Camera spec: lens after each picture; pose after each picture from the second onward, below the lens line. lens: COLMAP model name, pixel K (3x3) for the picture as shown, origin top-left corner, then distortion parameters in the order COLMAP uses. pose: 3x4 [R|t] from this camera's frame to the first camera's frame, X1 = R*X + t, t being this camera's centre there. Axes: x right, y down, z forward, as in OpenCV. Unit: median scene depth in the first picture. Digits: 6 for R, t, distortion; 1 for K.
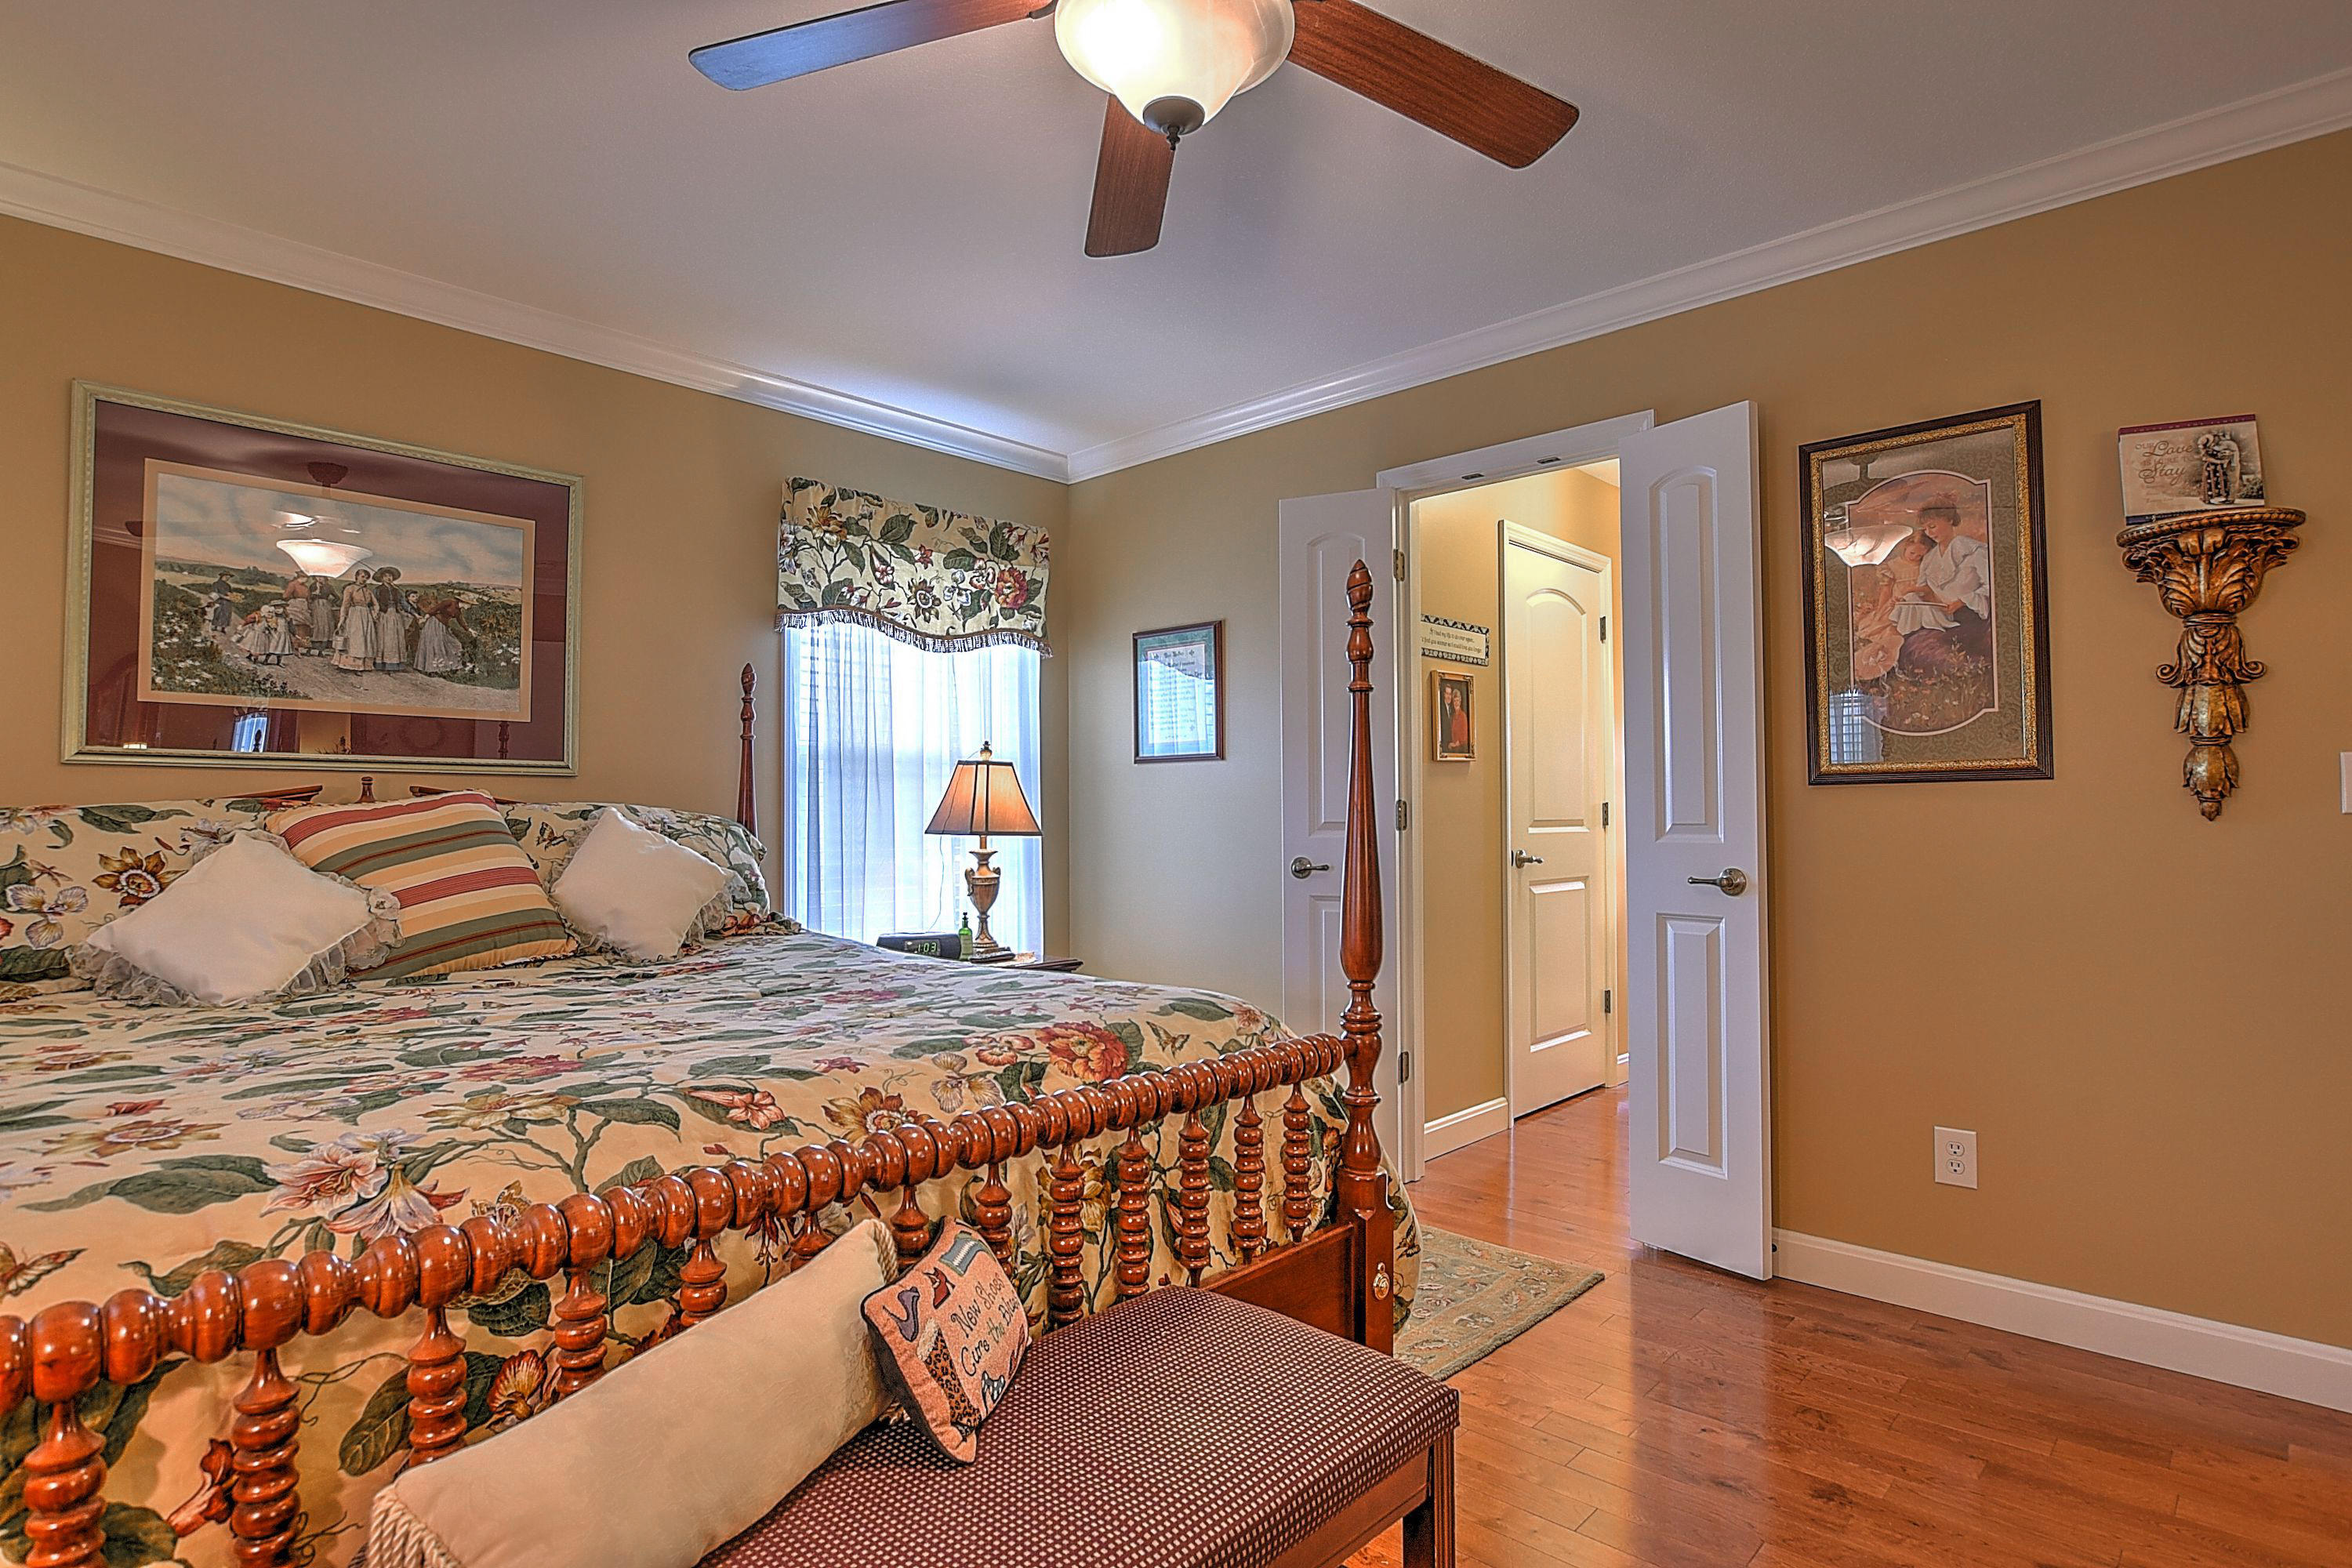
lens RADIAL K [[1213.0, 0, 1165.5], [0, 1213.0, 798.1], [0, 0, 1]] dist [-0.007795, 0.001907]
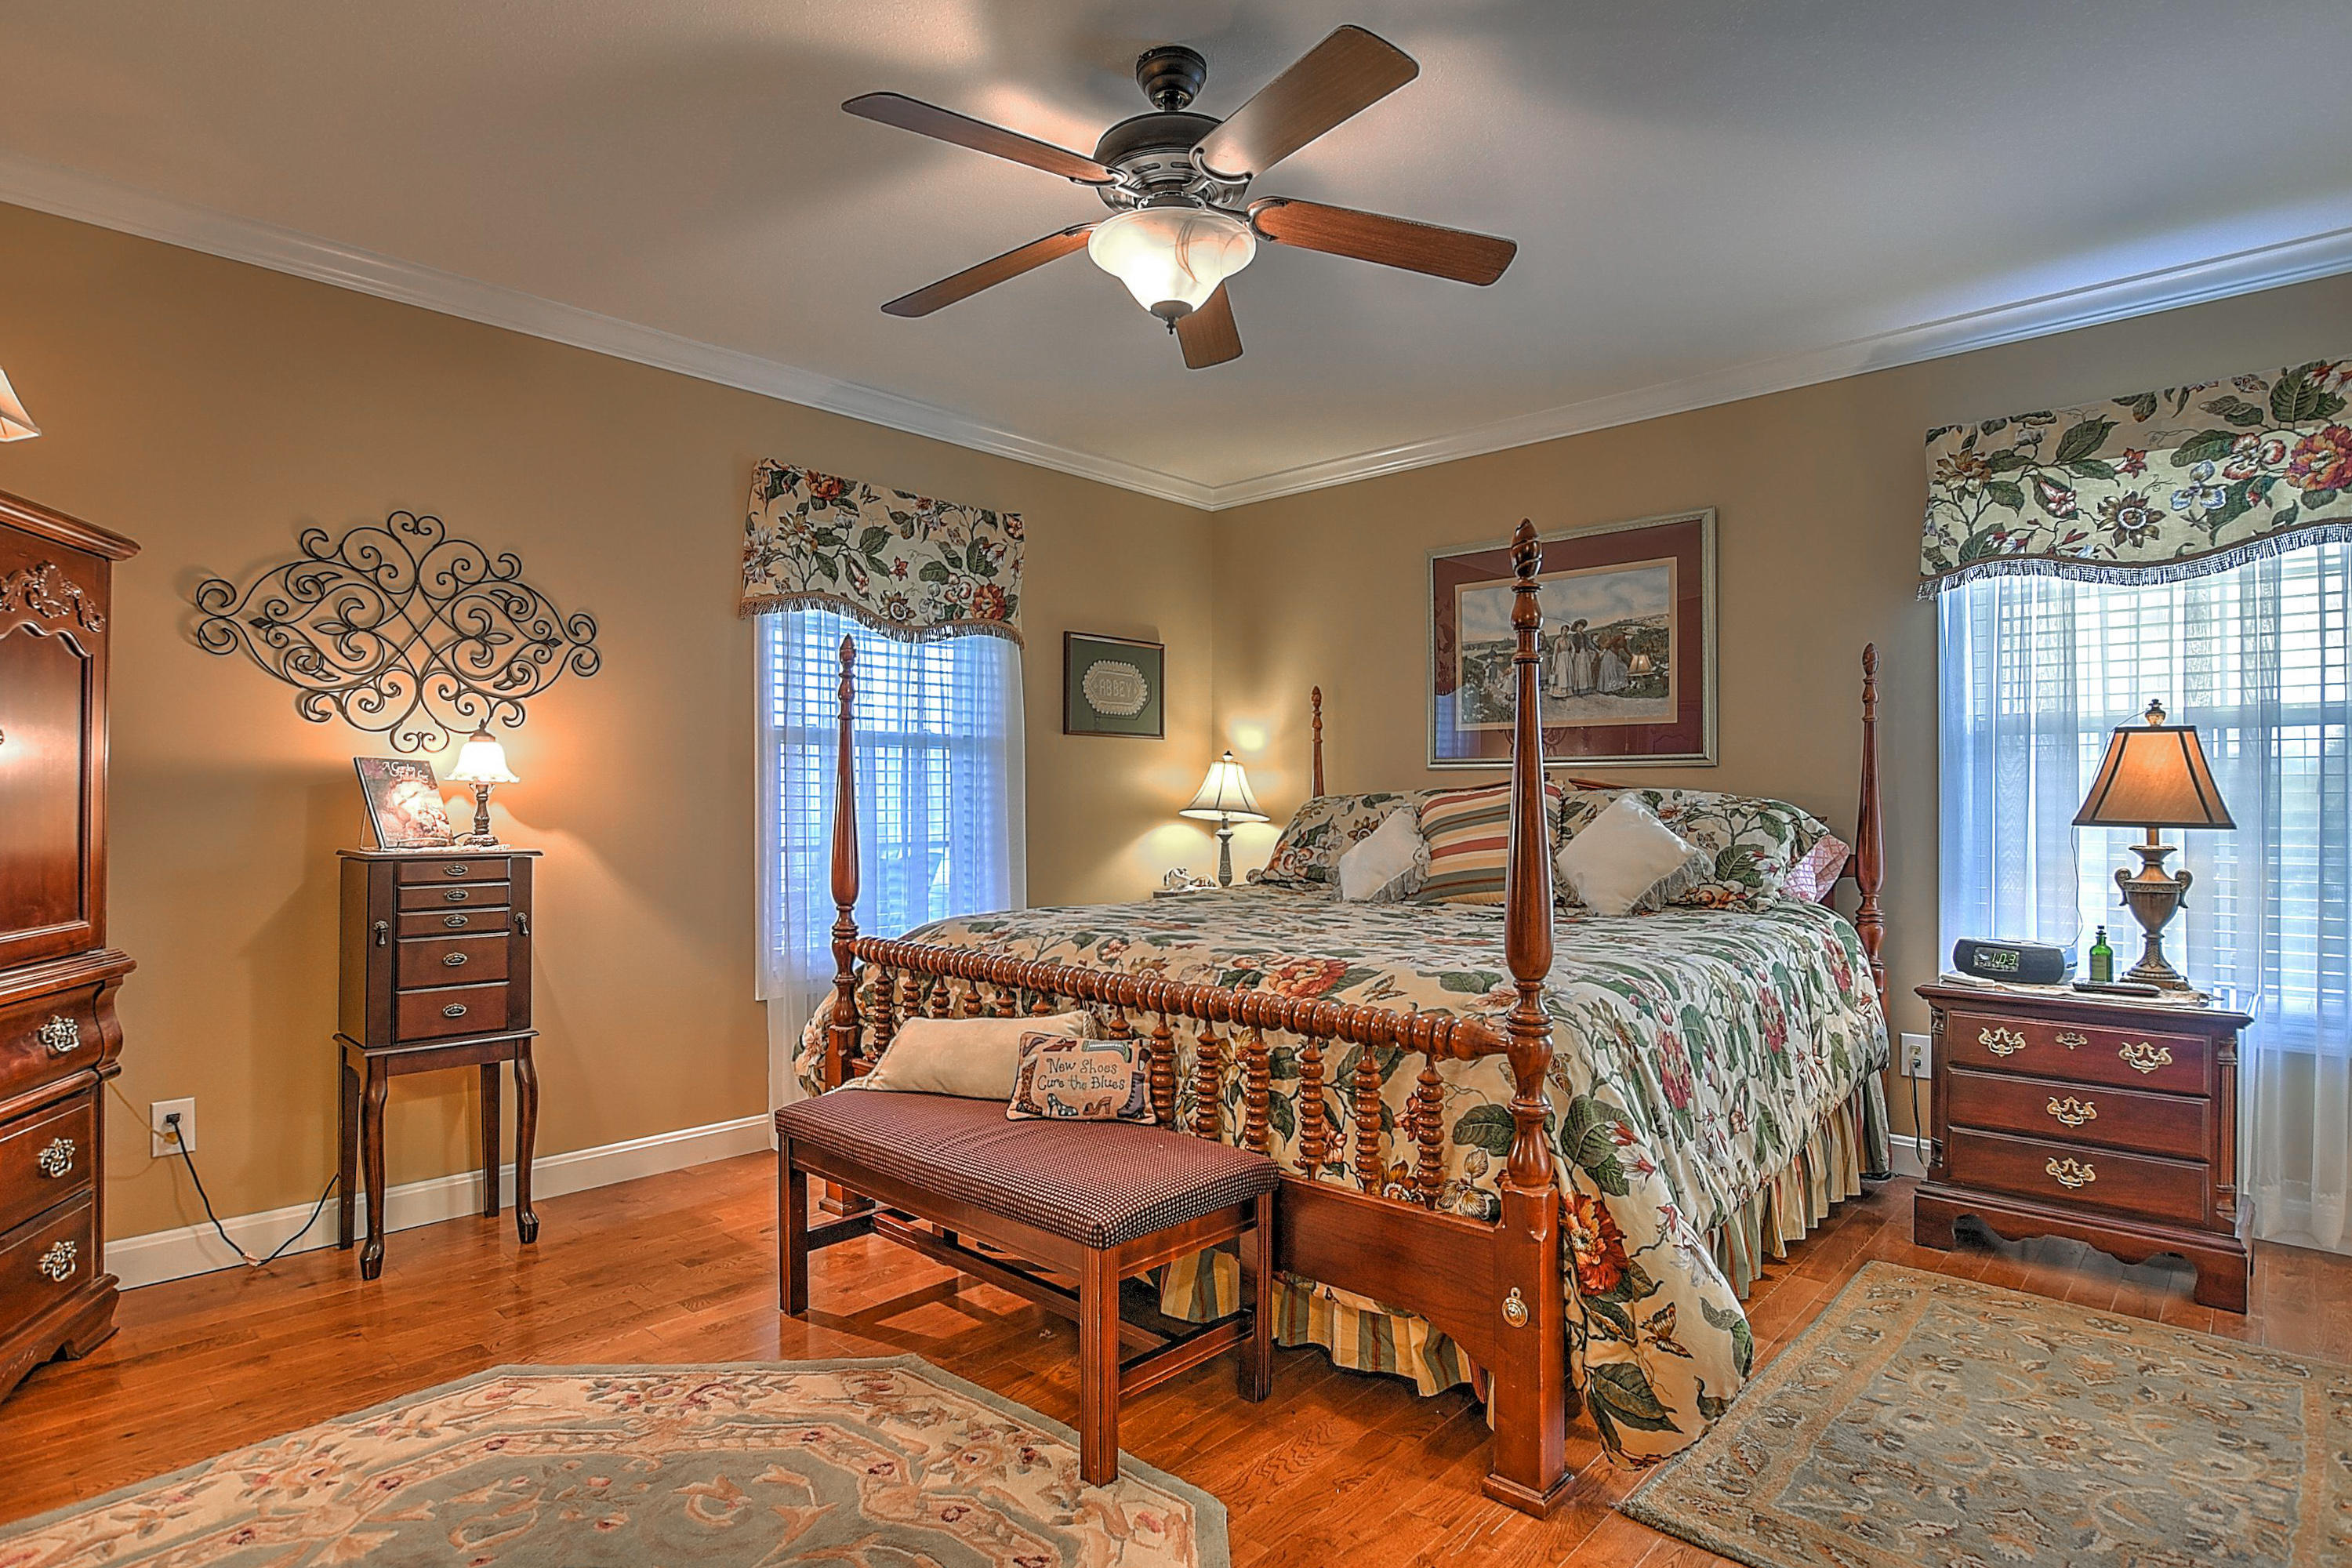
lens RADIAL K [[1213.0, 0, 1165.5], [0, 1213.0, 798.1], [0, 0, 1]] dist [-0.007795, 0.001907]
pose [[0.045657, -0.001511, -0.998956, 0.563943], [0.015702, 0.999876, -0.000795, 0.004433], [0.998834, -0.015649, 0.045675, 0.368221]]
